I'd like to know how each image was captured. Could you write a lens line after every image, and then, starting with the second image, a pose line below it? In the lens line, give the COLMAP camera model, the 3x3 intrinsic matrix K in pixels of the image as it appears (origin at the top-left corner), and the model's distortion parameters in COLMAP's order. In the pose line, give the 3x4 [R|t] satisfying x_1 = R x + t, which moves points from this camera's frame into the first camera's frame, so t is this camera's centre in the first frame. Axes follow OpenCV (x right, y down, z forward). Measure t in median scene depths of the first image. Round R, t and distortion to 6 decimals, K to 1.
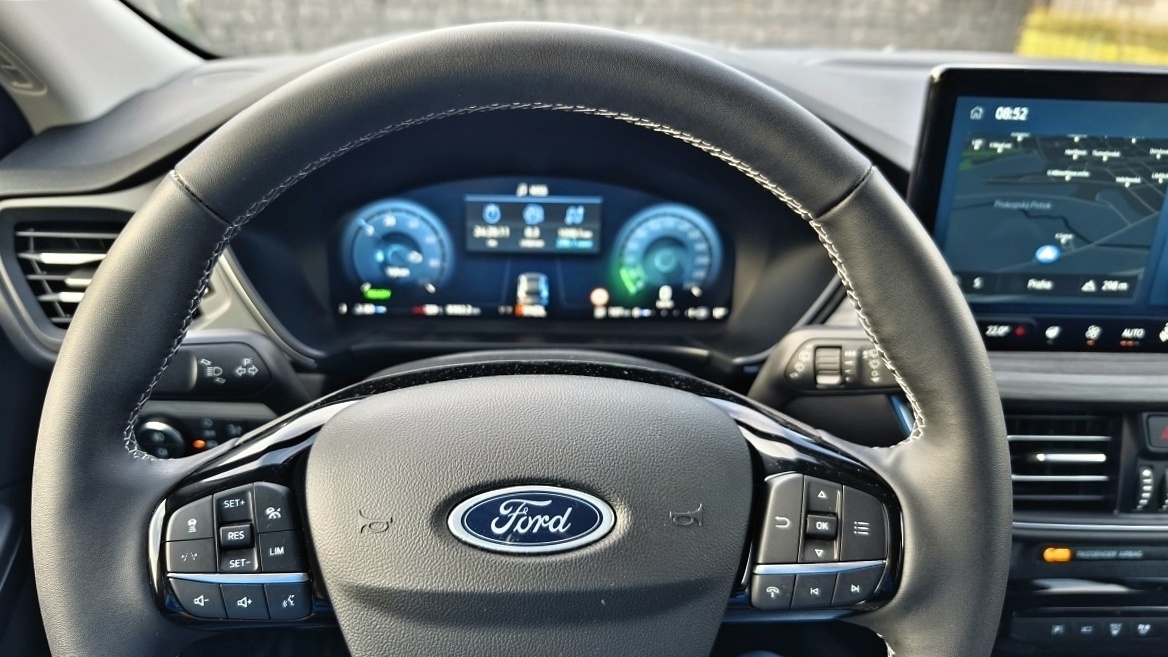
lens RADIAL K [[829.9, 0, 557.0], [0, 829.9, 326.9], [0, 0, 1]] dist [-0.016487, -0.004102]
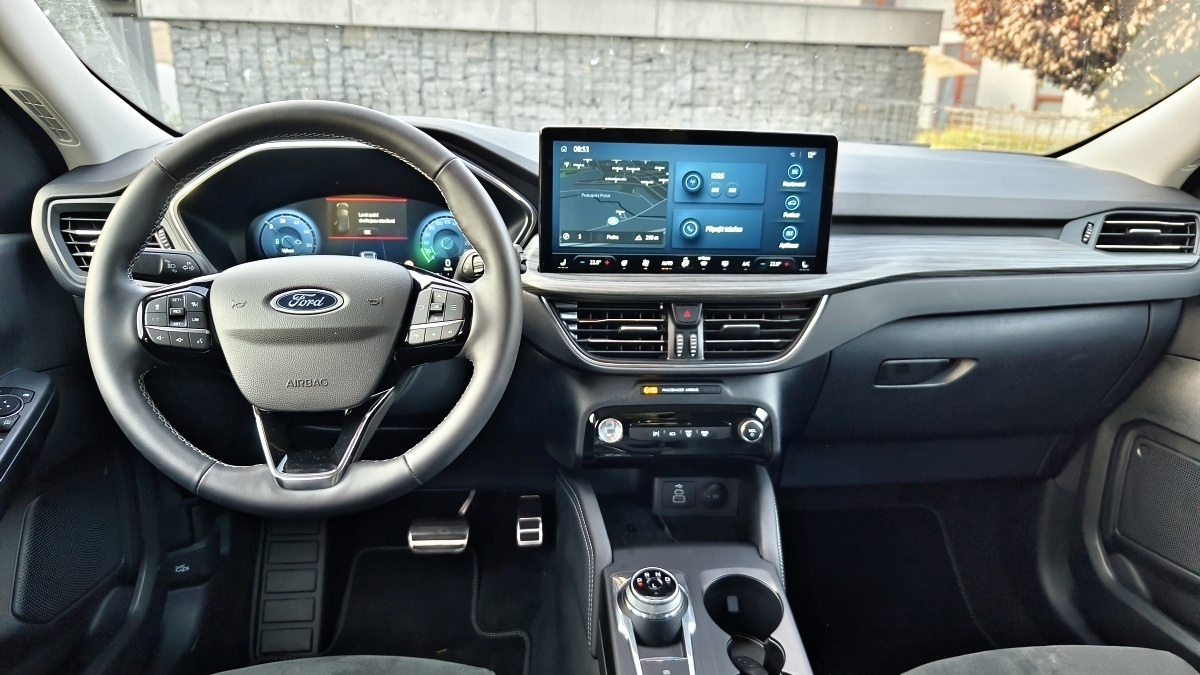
lens RADIAL K [[813.7, 0, 600.0], [0, 813.7, 337.5], [0, 0, 1]] dist [-0.000295, -0.005324]
pose [[0.997042, -0.016132, 0.075149, 0.413523], [0.024250, 0.993810, -0.108410, 0.398517], [-0.072935, 0.109911, 0.991262, -0.891106]]
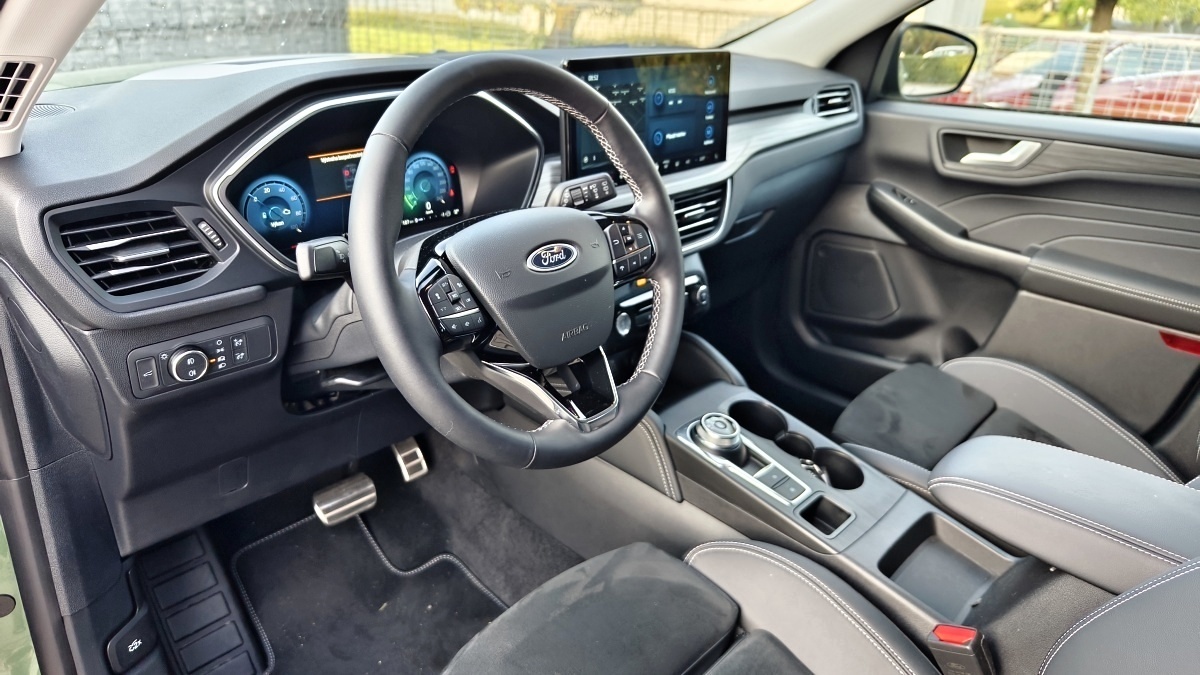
lens RADIAL K [[824.2, 0, 566.9], [0, 824.2, 320.2], [0, 0, 1]] dist [-0.001747, -0.001471]
pose [[0.715739, -0.273206, 0.642710, -1.046369], [0.273913, 0.956383, 0.101507, 0.115034], [-0.642409, 0.103394, 0.759355, -0.544819]]
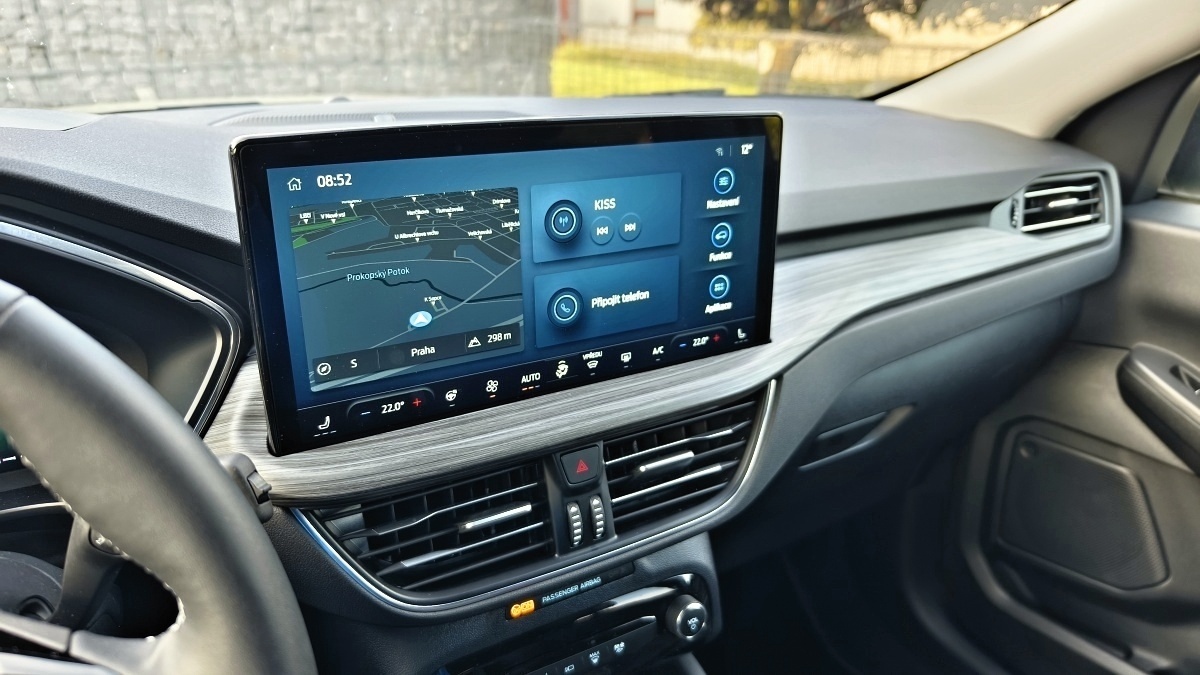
lens RADIAL K [[829.0, 0, 600.0], [0, 829.0, 337.5], [0, 0, 1]] dist [0.001833, -0.021793]
pose [[0.867504, -0.185485, 0.461554, 0.331248], [0.198602, 0.979866, 0.020499, -0.046949], [-0.456063, 0.073882, 0.886875, 0.066293]]
